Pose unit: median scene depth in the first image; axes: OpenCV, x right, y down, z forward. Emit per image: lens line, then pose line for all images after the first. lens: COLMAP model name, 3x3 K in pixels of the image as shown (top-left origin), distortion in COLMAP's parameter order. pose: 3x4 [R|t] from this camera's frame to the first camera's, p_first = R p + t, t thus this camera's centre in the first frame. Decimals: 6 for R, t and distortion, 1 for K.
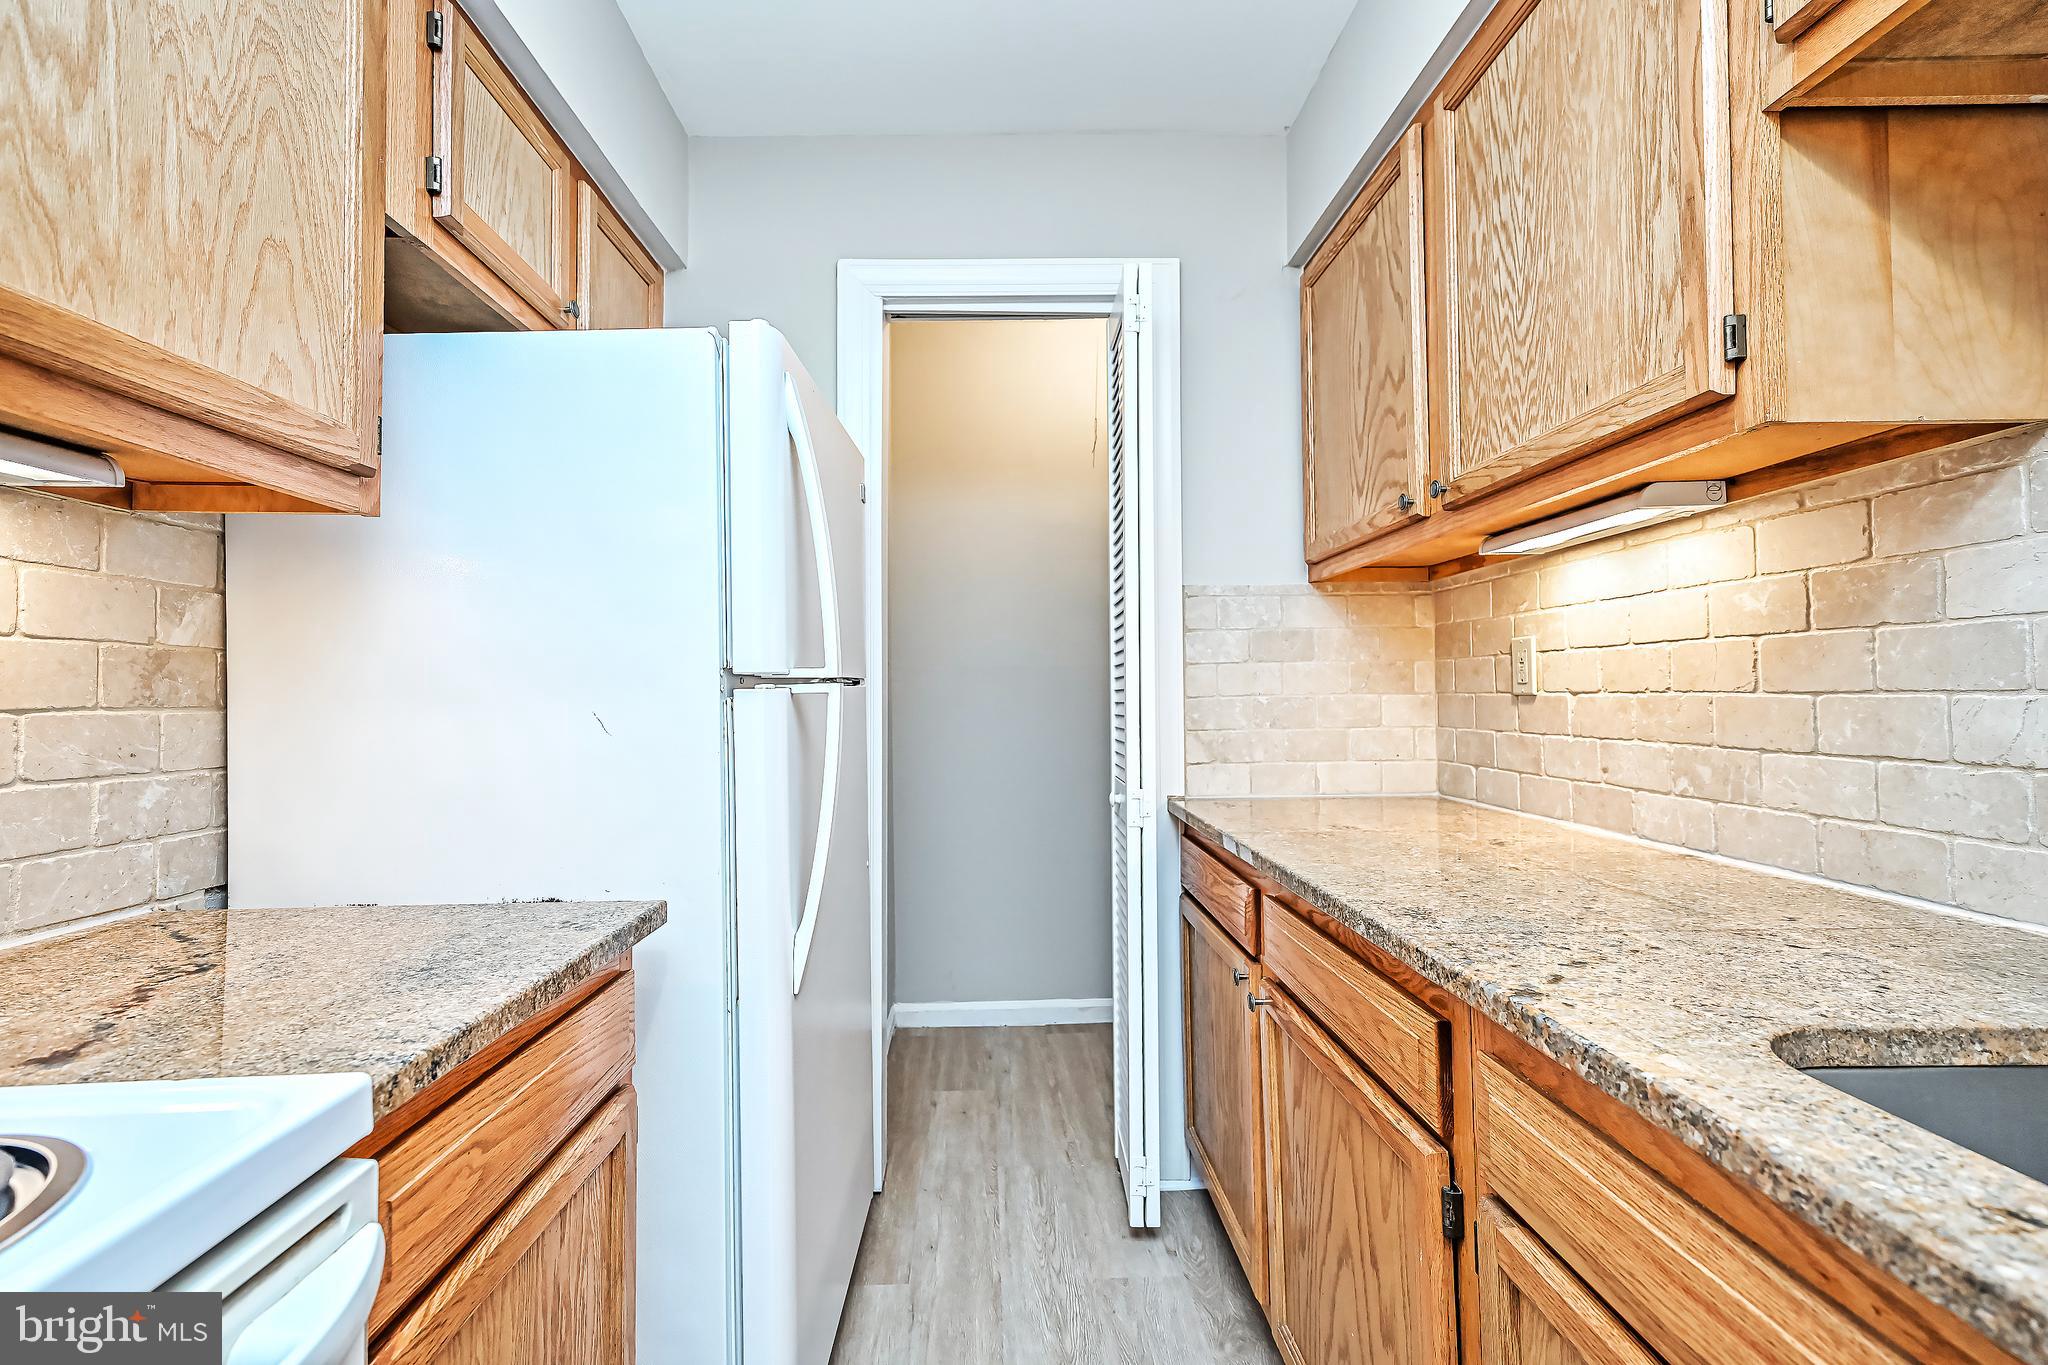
lens RADIAL K [[865.0, 0, 998.6], [0, 865.0, 675.9], [0, 0, 1]] dist [0.011586, -0.000057]
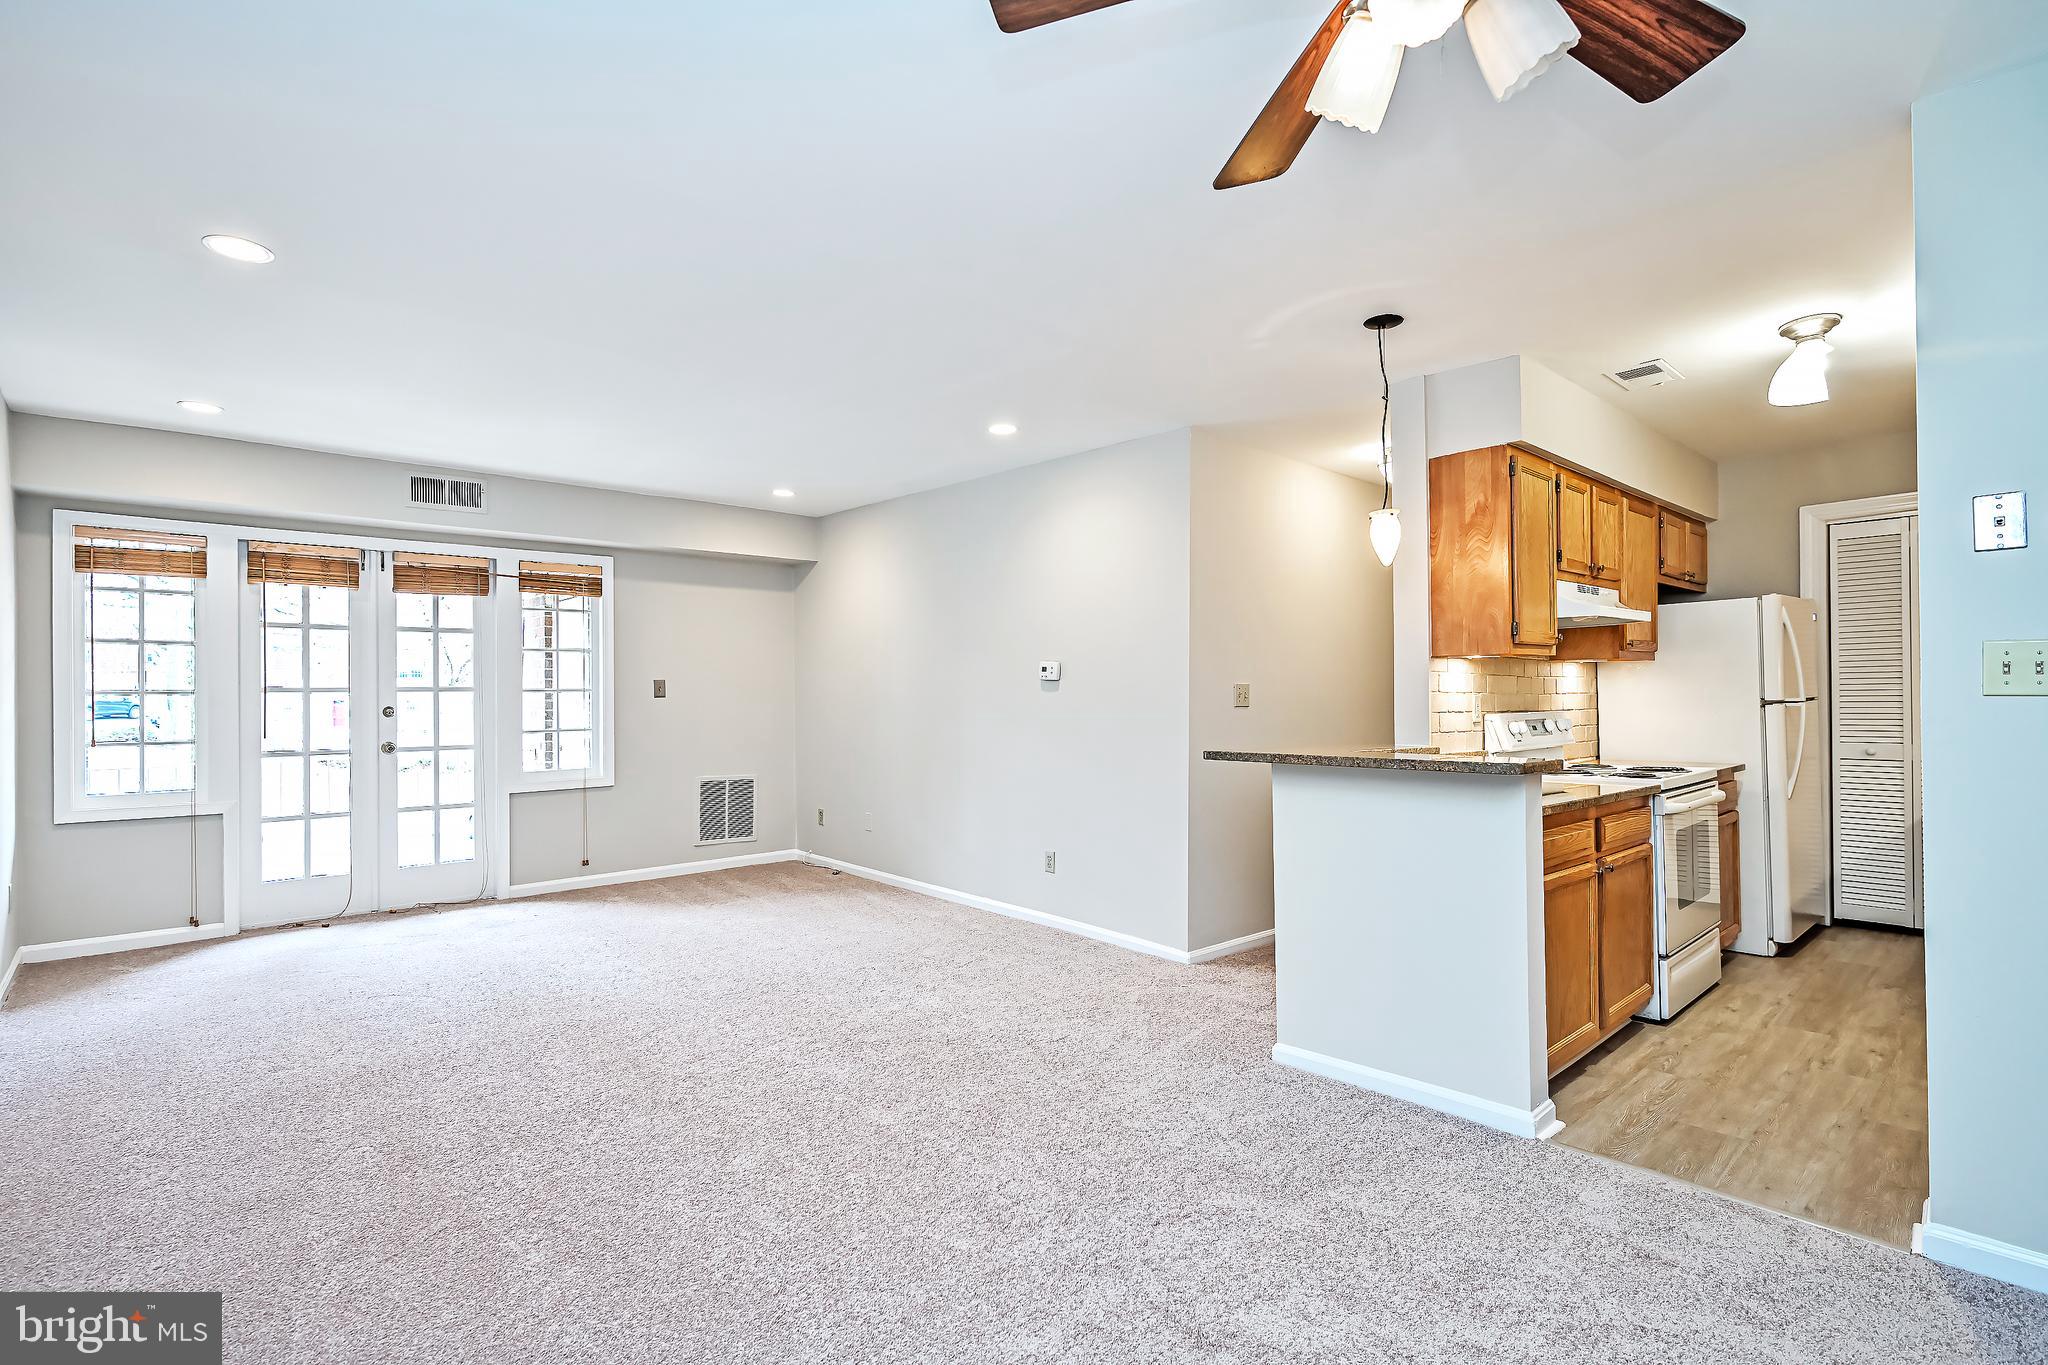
lens RADIAL K [[961.1, 0, 1024.0], [0, 961.1, 682.5], [0, 0, 1]] dist [-0.000620, -0.000244]
pose [[0.654944, -0.005054, -0.755661, 0.484368], [0.024215, 0.999604, 0.014302, -0.150676], [0.755289, -0.027665, 0.654807, -2.781087]]
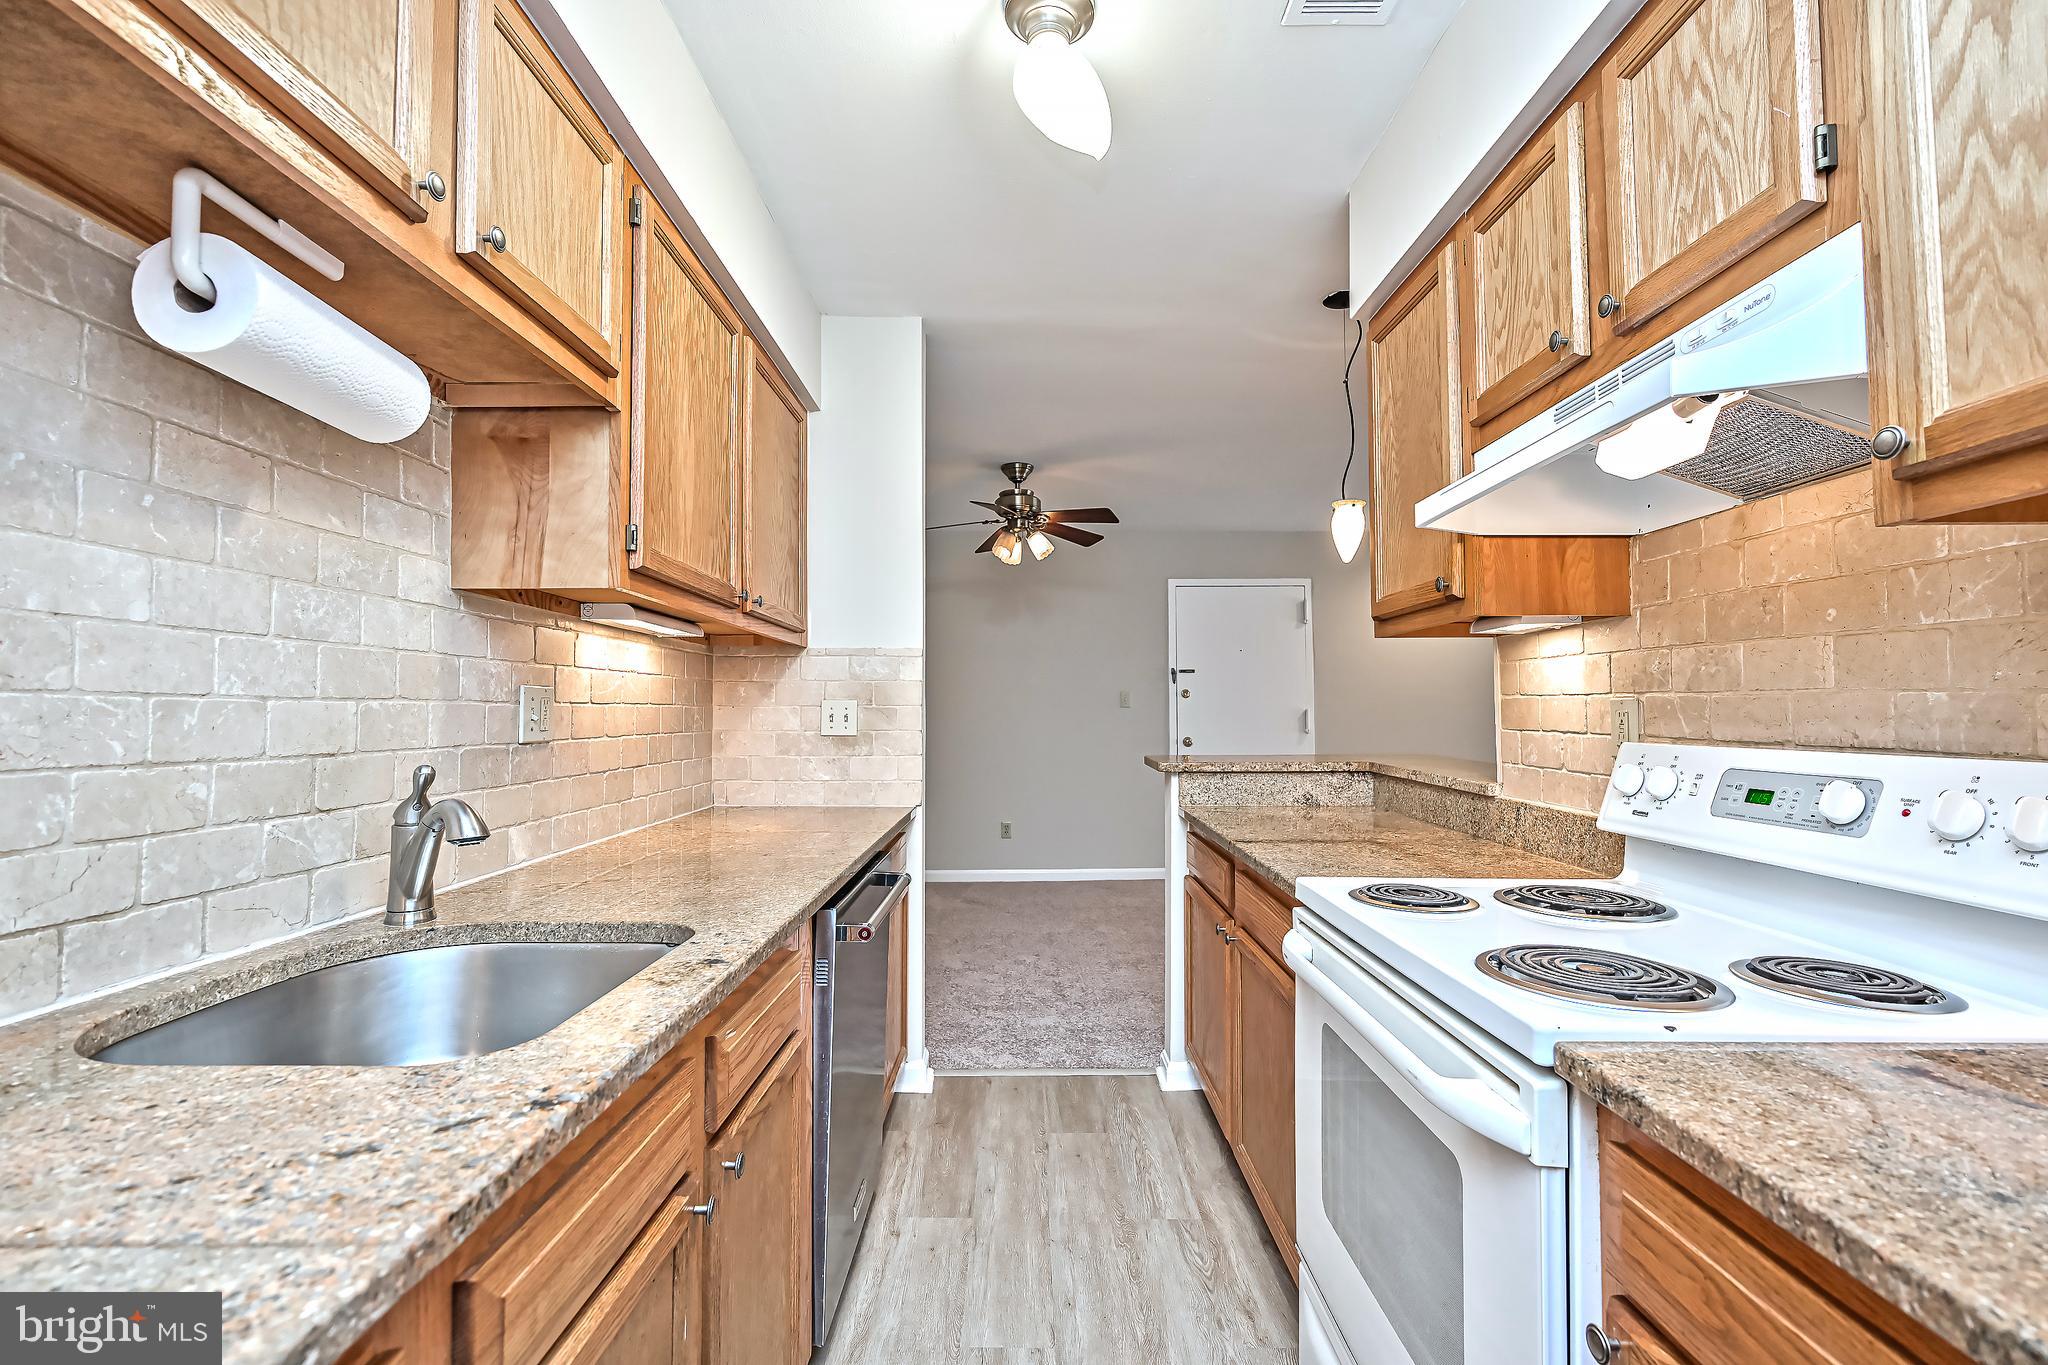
lens RADIAL K [[865.0, 0, 998.6], [0, 865.0, 675.9], [0, 0, 1]] dist [0.011586, -0.000057]
pose [[-0.998710, 0.013115, 0.049053, 0.037889], [0.009551, 0.997344, -0.072200, -0.010396], [-0.049870, -0.071638, -0.996183, 0.901930]]
